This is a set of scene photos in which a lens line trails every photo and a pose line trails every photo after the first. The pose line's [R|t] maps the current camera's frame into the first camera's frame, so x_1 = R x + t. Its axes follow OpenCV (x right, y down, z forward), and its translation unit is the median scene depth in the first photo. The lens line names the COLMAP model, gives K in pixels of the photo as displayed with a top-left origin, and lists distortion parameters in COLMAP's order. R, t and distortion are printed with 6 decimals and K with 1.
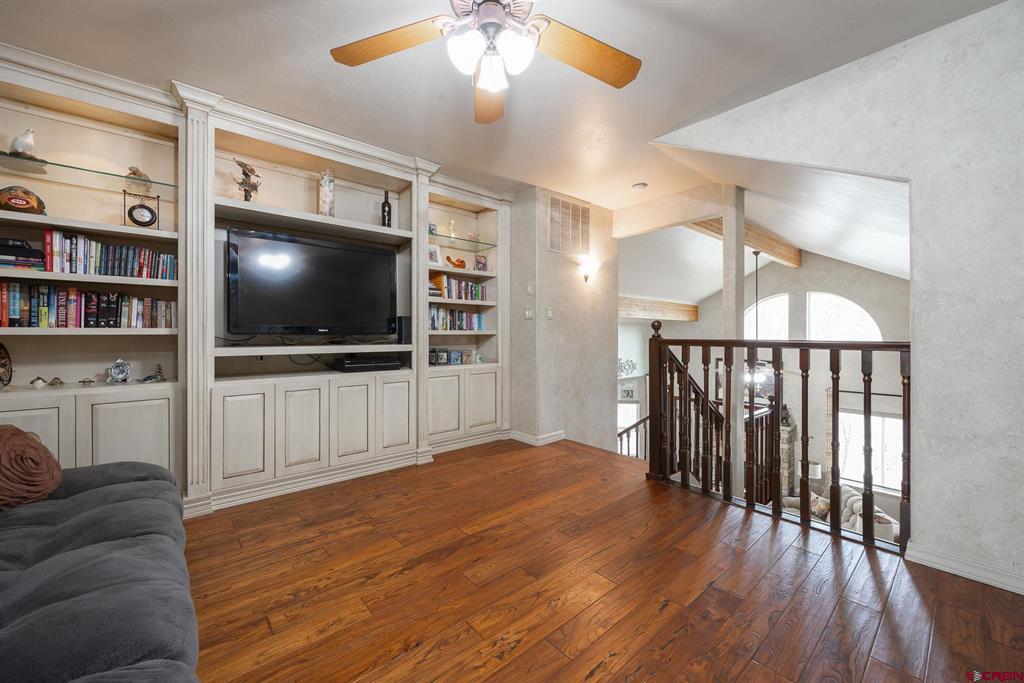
lens RADIAL K [[403.6, 0, 512.8], [0, 403.6, 336.4], [0, 0, 1]] dist [-0.002862, 0.000086]
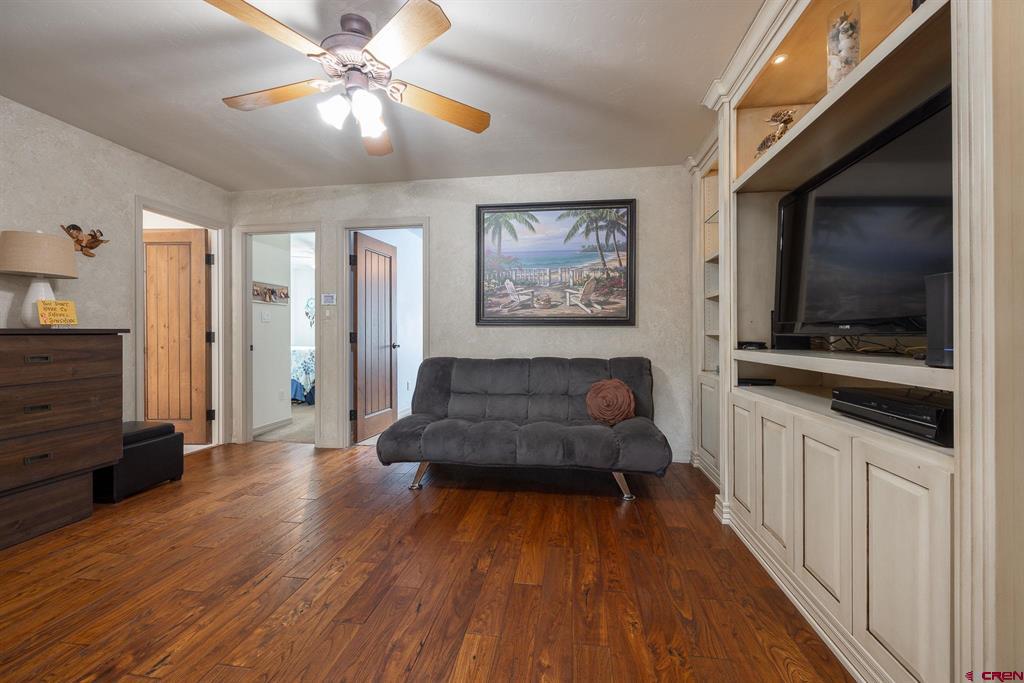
lens RADIAL K [[403.6, 0, 513.0], [0, 403.6, 335.8], [0, 0, 1]] dist [-0.002862, 0.000086]
pose [[-0.759868, 0.001033, -0.650076, 0.180482], [-0.002838, 0.999984, 0.004906, -0.005987], [0.650071, 0.005573, -0.759853, 1.035139]]
